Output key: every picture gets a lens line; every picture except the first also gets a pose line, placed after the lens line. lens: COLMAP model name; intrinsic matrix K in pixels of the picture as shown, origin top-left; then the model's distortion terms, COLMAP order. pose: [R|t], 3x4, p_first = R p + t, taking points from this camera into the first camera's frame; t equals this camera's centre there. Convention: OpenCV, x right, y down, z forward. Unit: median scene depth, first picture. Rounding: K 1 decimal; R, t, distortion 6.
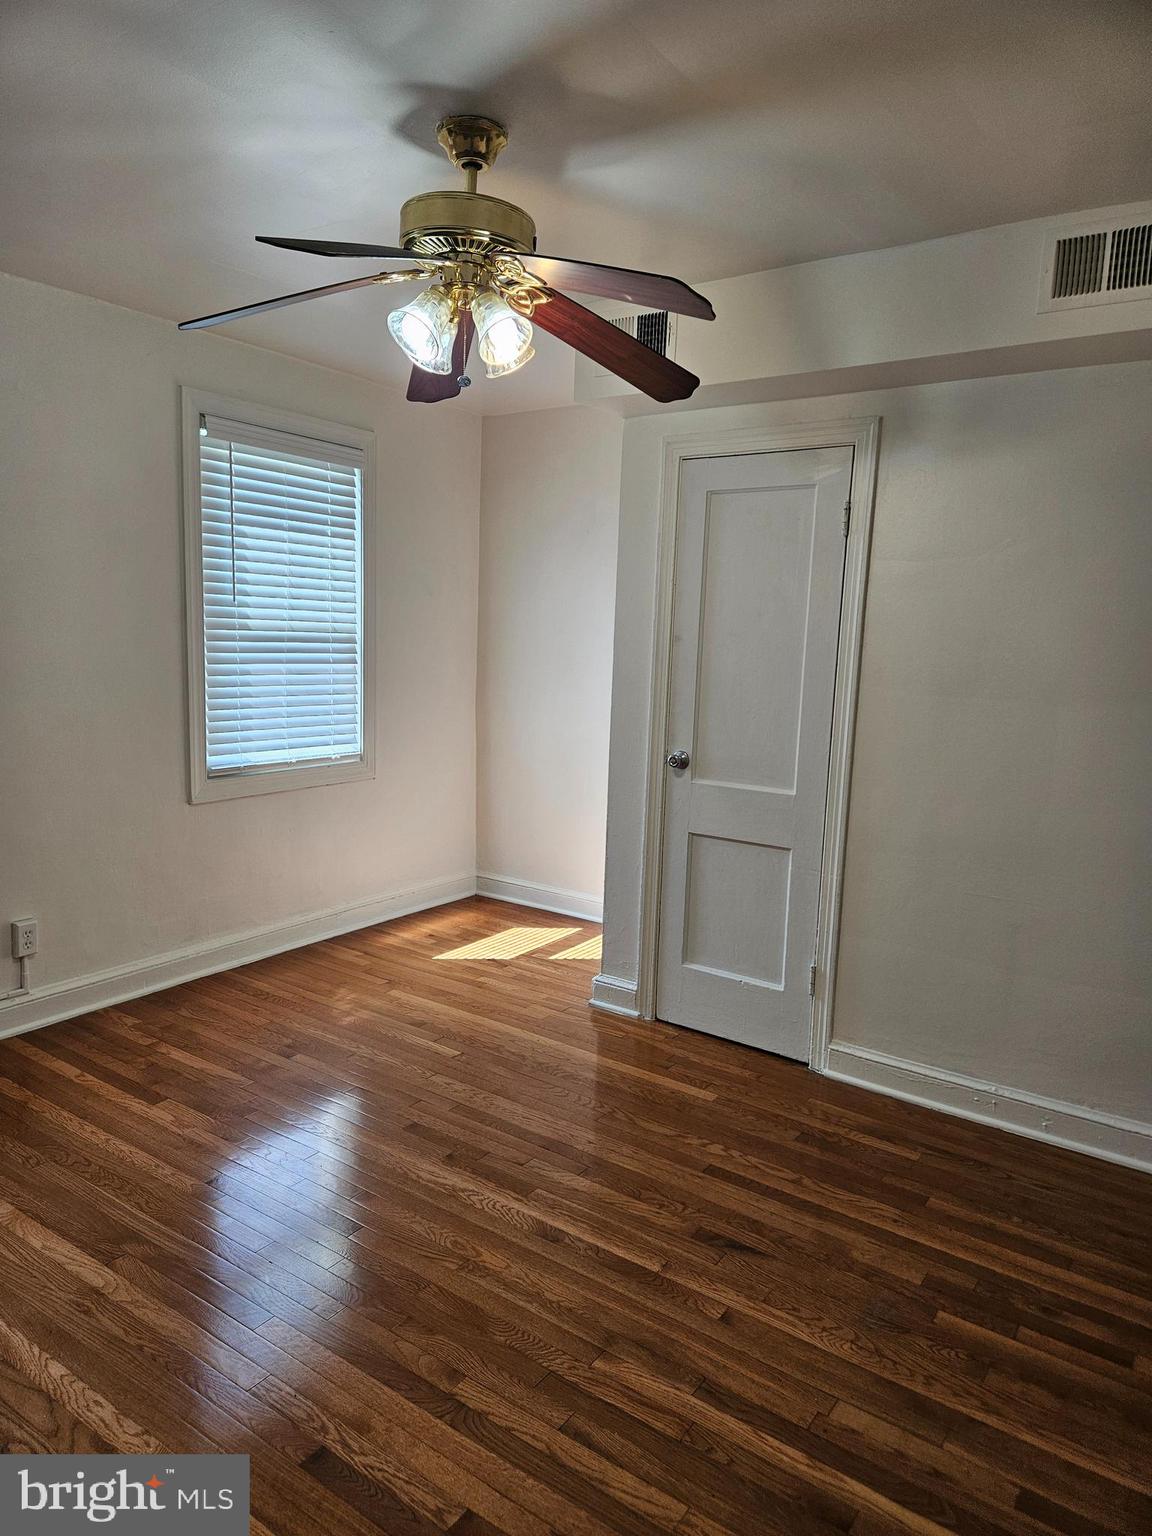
lens RADIAL K [[1000.8, 0, 576.0], [0, 1000.8, 768.0], [0, 0, 1]] dist [0.094964, -0.084187]
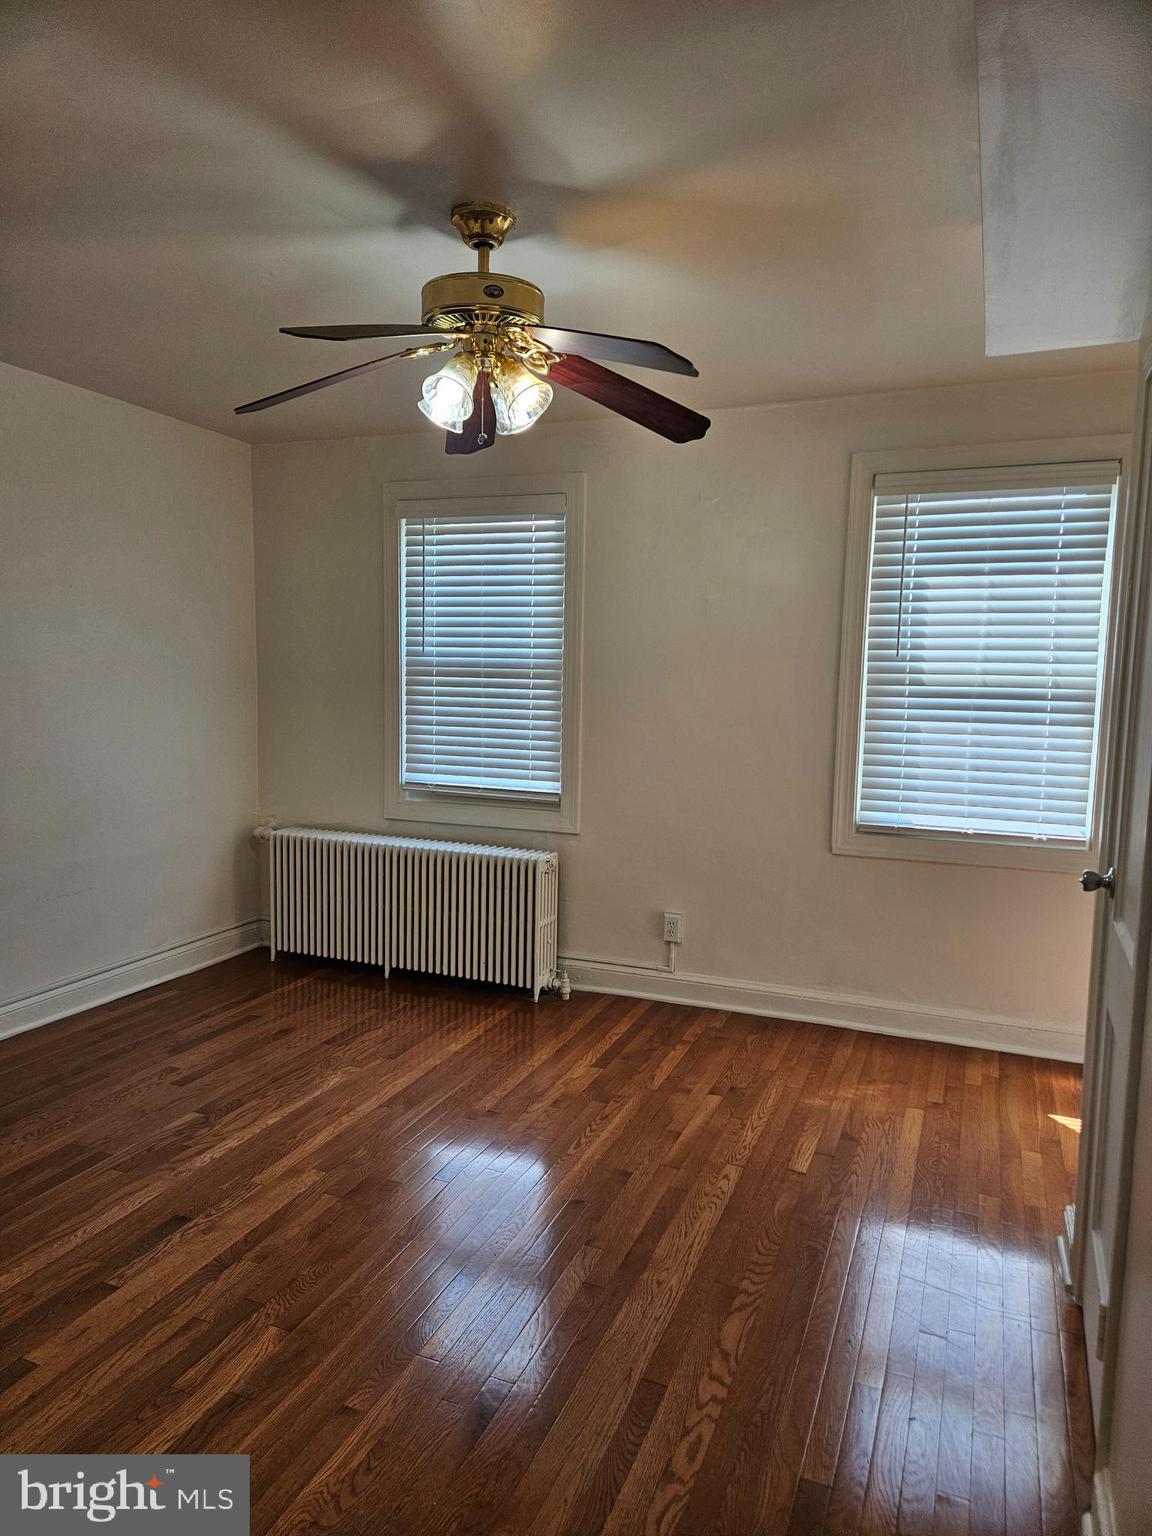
lens RADIAL K [[1020.6, 0, 584.8], [0, 1020.6, 780.6], [0, 0, 1]] dist [0.088056, -0.091725]
pose [[0.229278, 0.071839, -0.970706, 0.651743], [-0.148150, 0.988229, 0.038143, -0.045591], [0.962020, 0.135065, 0.237222, 0.570615]]
